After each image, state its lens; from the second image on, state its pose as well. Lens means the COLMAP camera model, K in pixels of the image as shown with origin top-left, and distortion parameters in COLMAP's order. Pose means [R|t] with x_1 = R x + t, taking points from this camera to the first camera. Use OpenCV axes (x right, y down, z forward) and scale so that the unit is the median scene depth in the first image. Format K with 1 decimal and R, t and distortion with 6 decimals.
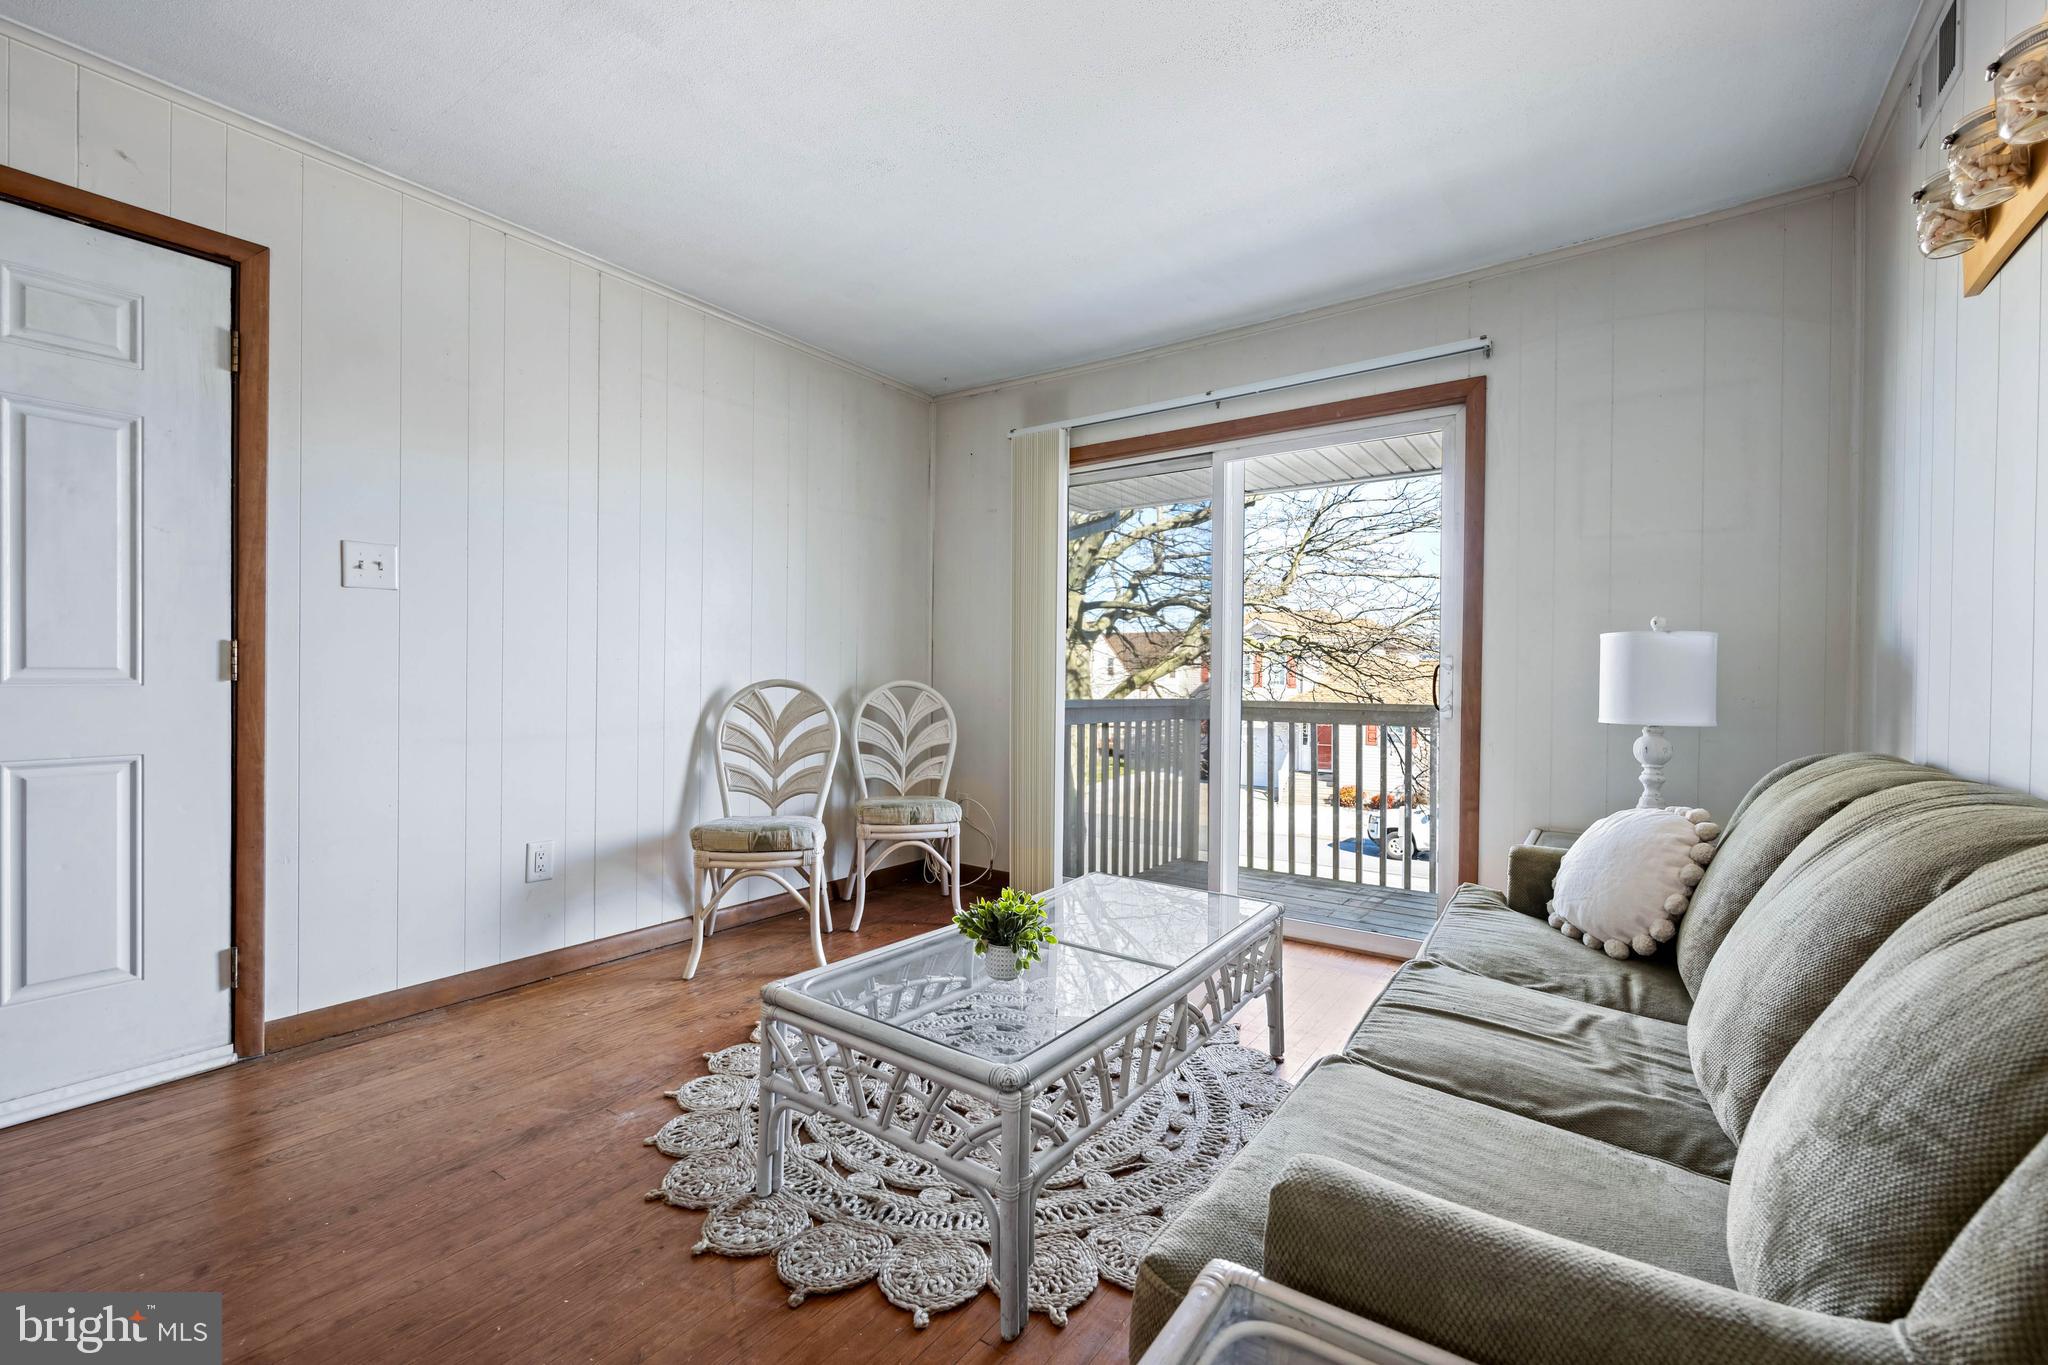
lens RADIAL K [[878.8, 0, 1023.7], [0, 878.8, 669.0], [0, 0, 1]] dist [0.001113, -0.000070]
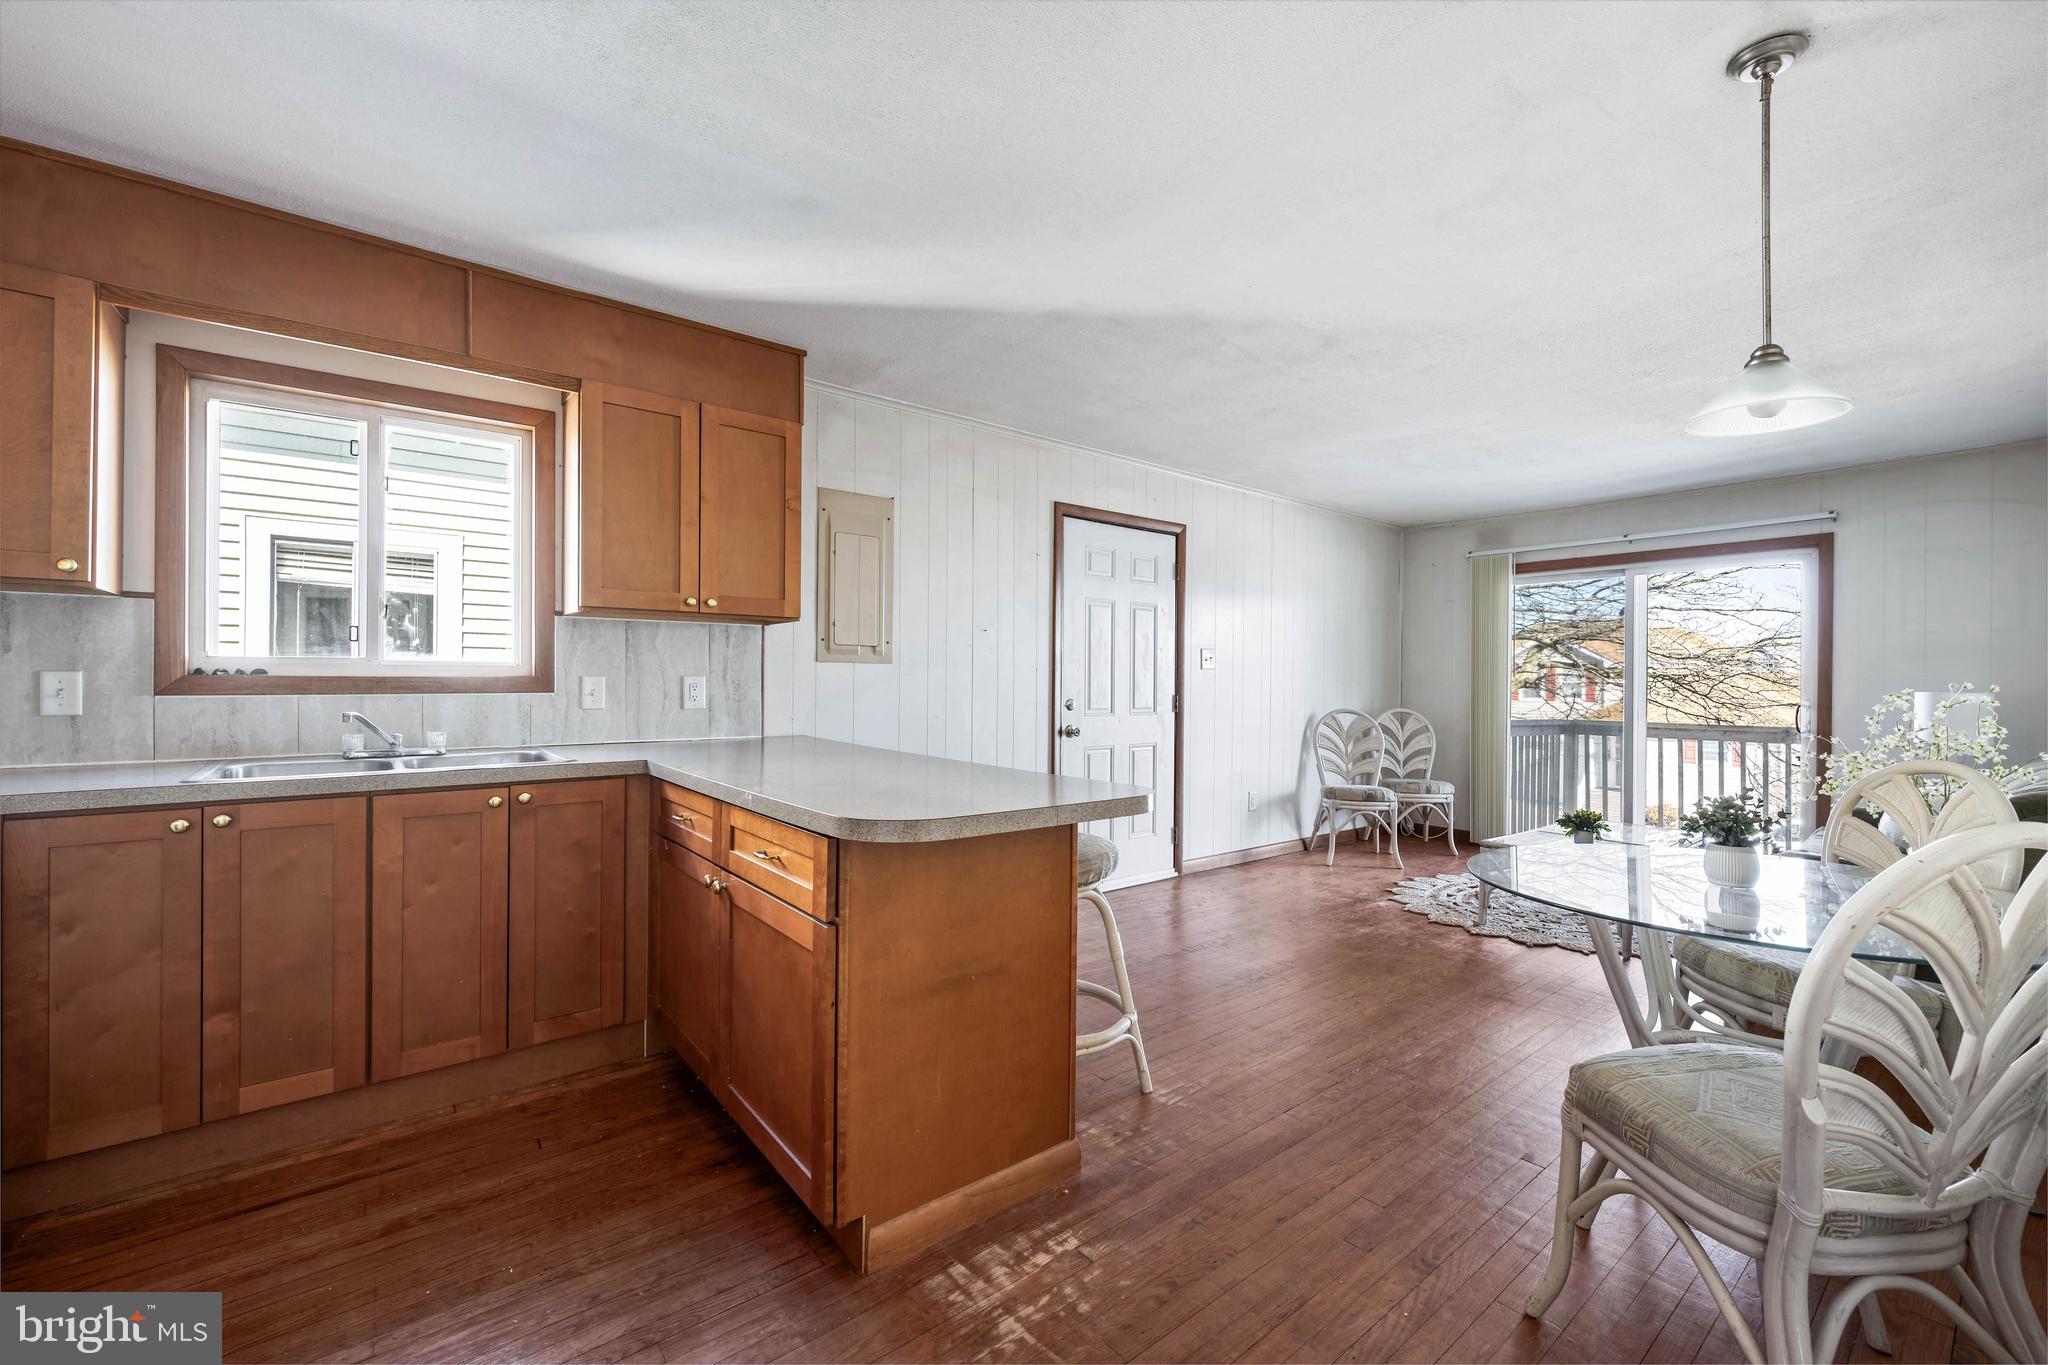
lens RADIAL K [[849.5, 0, 1018.1], [0, 849.5, 680.2], [0, 0, 1]] dist [-0.000861, 0.000027]
pose [[0.959724, -0.002100, -0.280938, -0.441466], [0.001640, 0.999997, -0.001872, -0.045383], [0.280941, 0.001336, 0.959724, -0.852829]]
